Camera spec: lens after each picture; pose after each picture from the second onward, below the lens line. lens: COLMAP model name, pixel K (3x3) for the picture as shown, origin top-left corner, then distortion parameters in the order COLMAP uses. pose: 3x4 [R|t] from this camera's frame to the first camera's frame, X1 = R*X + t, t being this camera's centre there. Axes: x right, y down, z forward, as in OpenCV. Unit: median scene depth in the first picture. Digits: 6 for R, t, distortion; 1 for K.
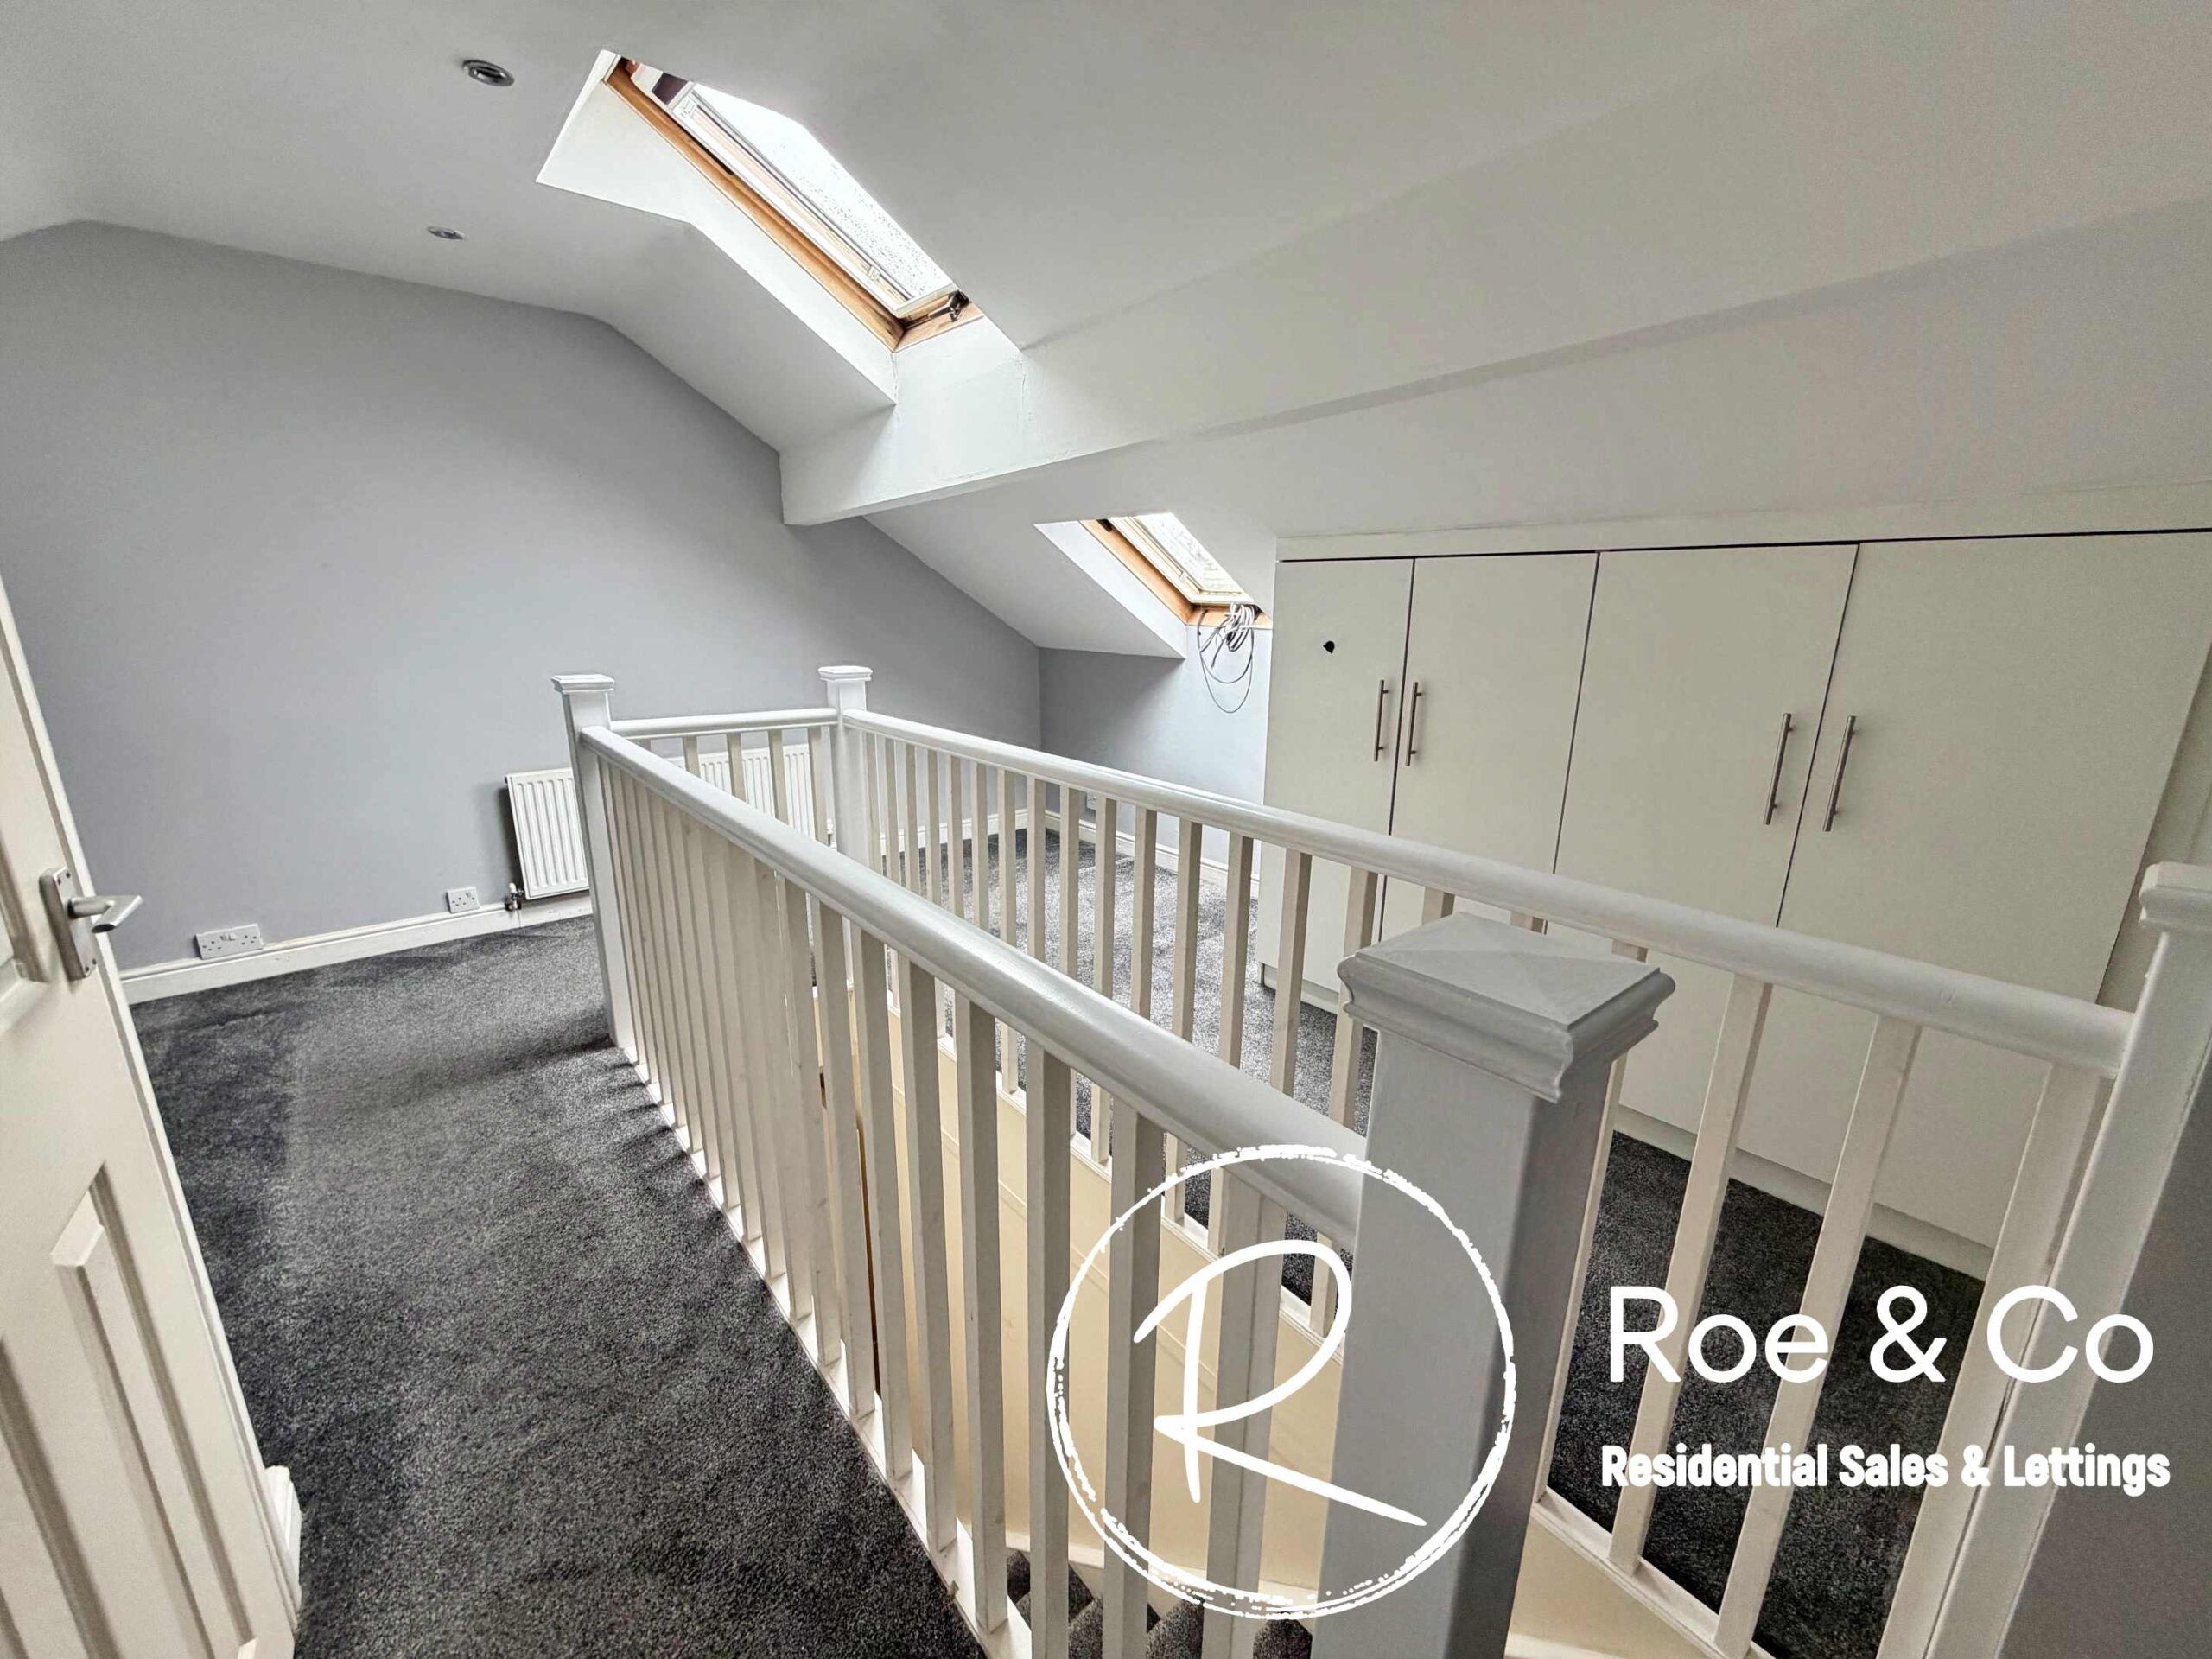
lens RADIAL K [[887.6, 0, 1105.5], [0, 887.6, 825.3], [0, 0, 1]] dist [-0.001679, 0.000043]
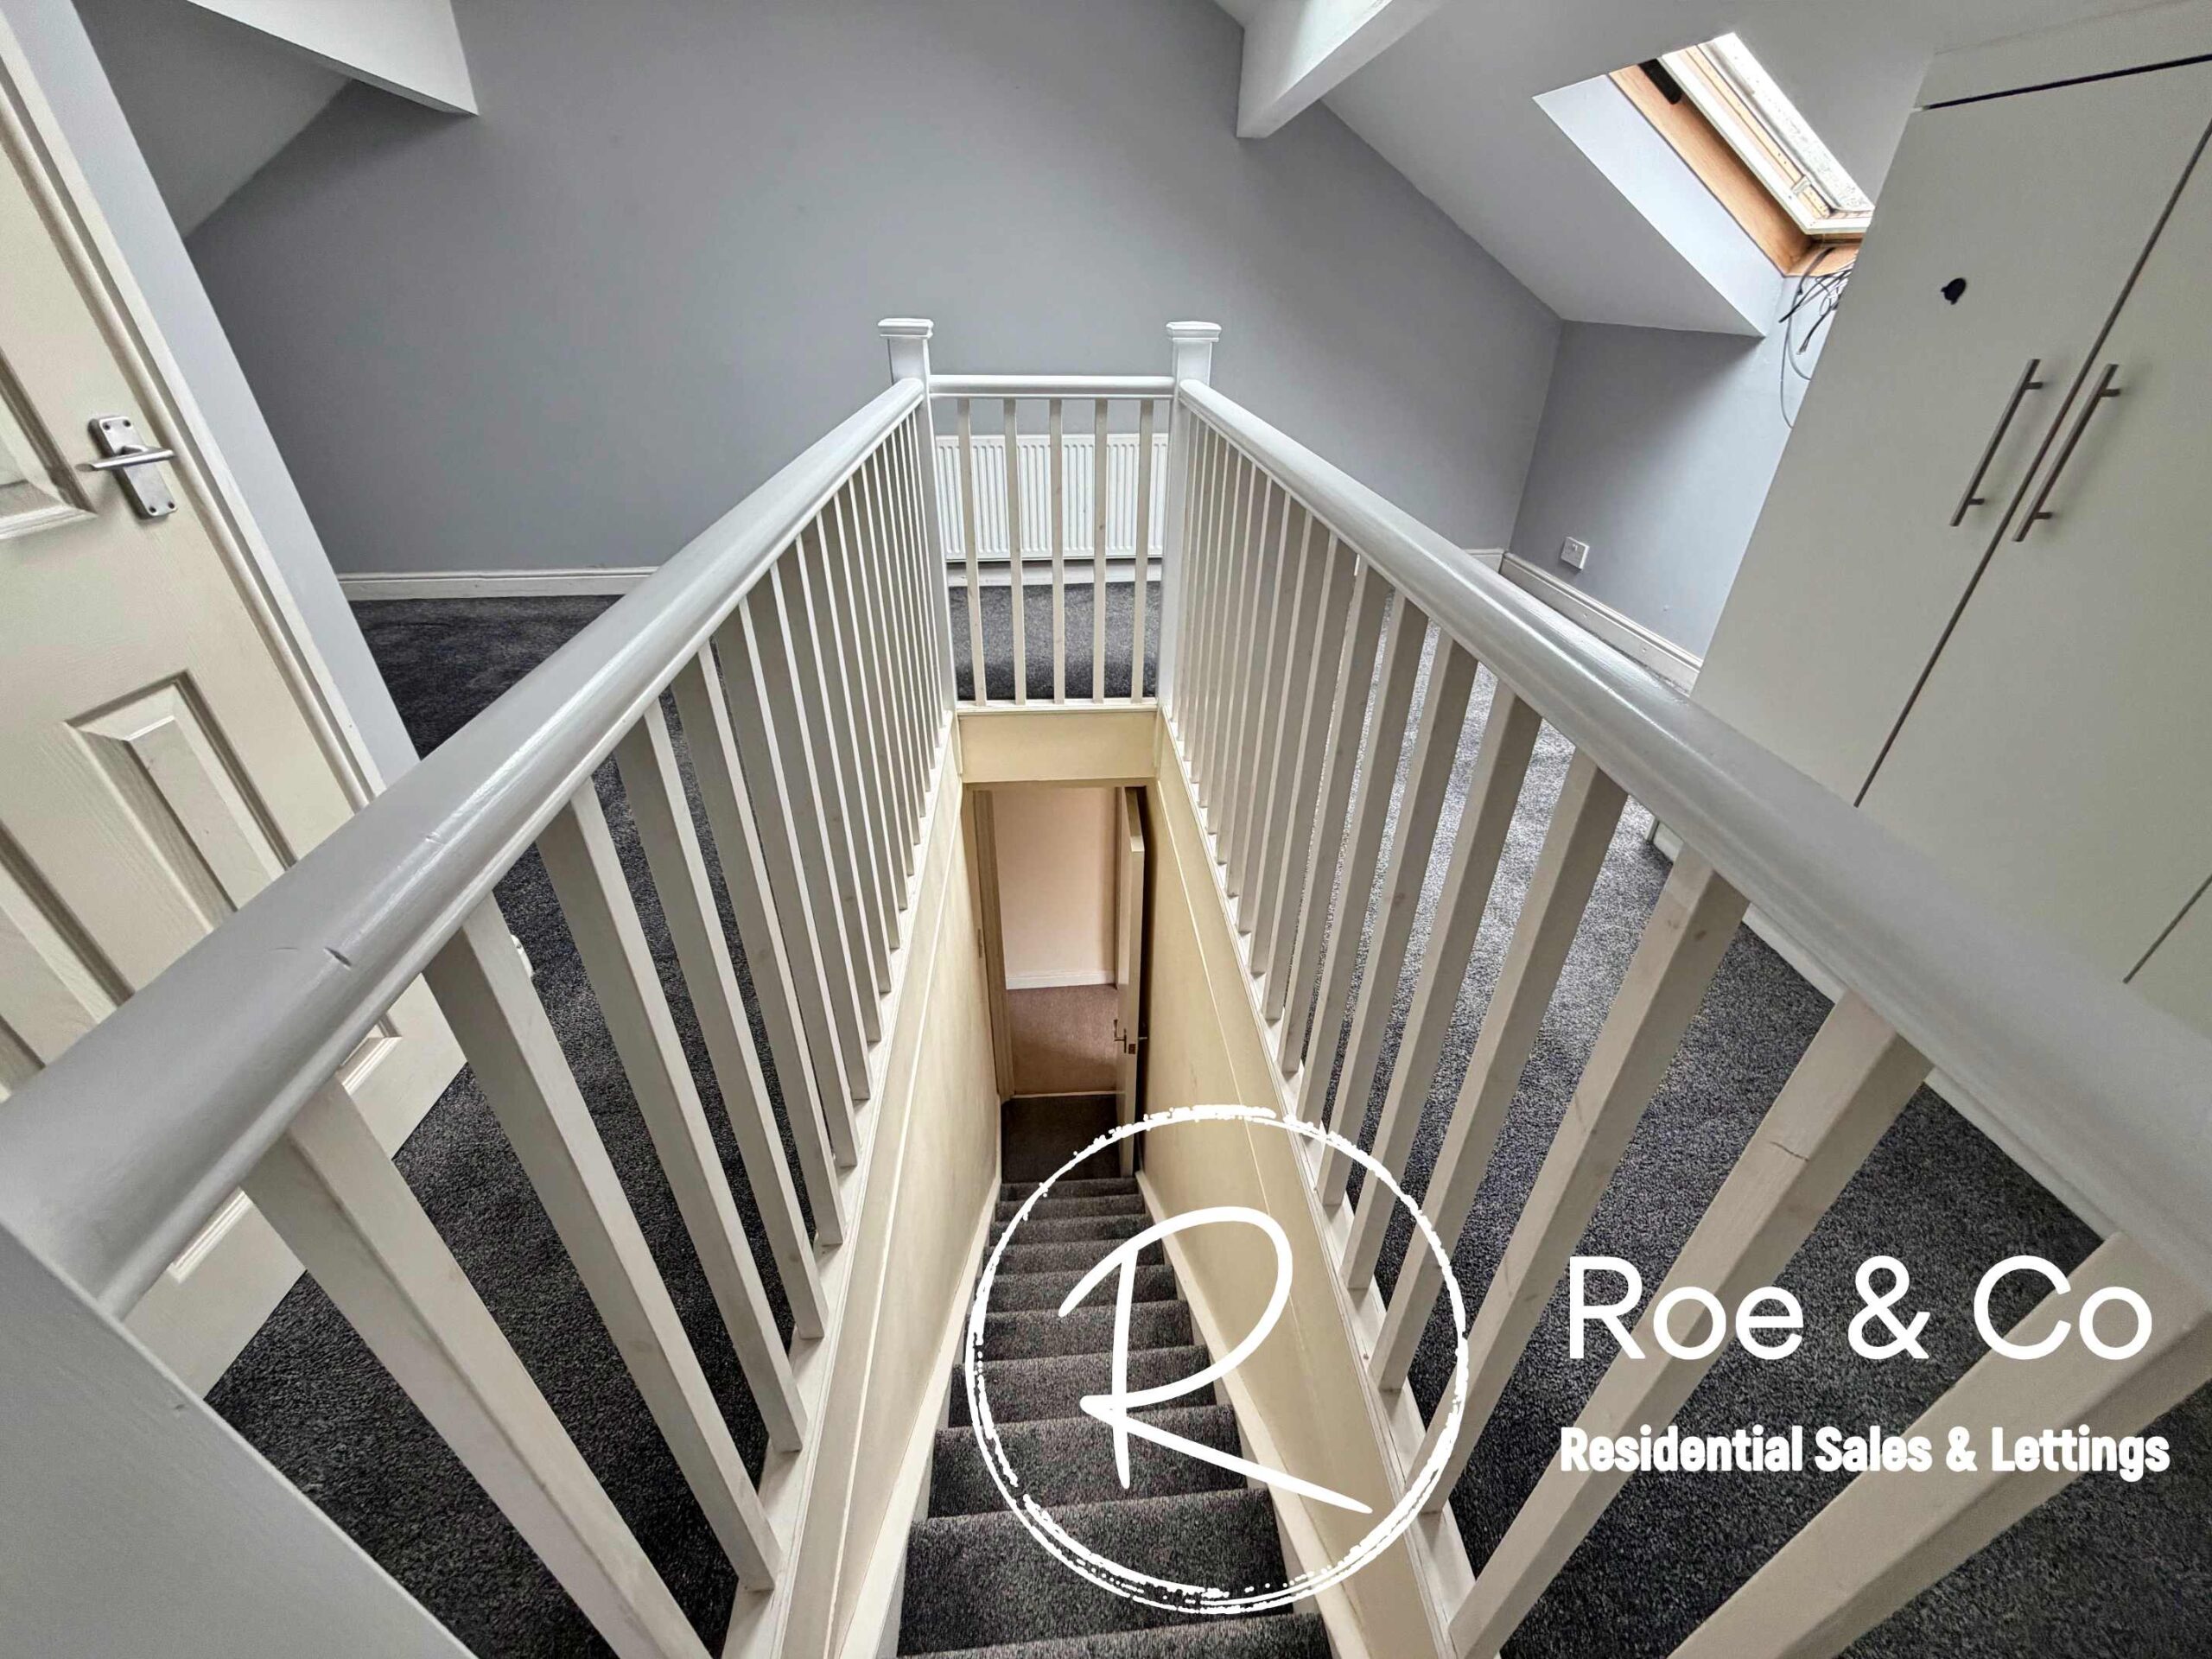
lens RADIAL K [[887.6, 0, 1100.0], [0, 887.6, 843.4], [0, 0, 1]] dist [-0.001679, 0.000043]
pose [[0.811548, 0.308820, -0.496004, 0.181140], [-0.140358, 0.927089, 0.347570, -0.005024], [0.567176, -0.212451, 0.795723, 0.190527]]
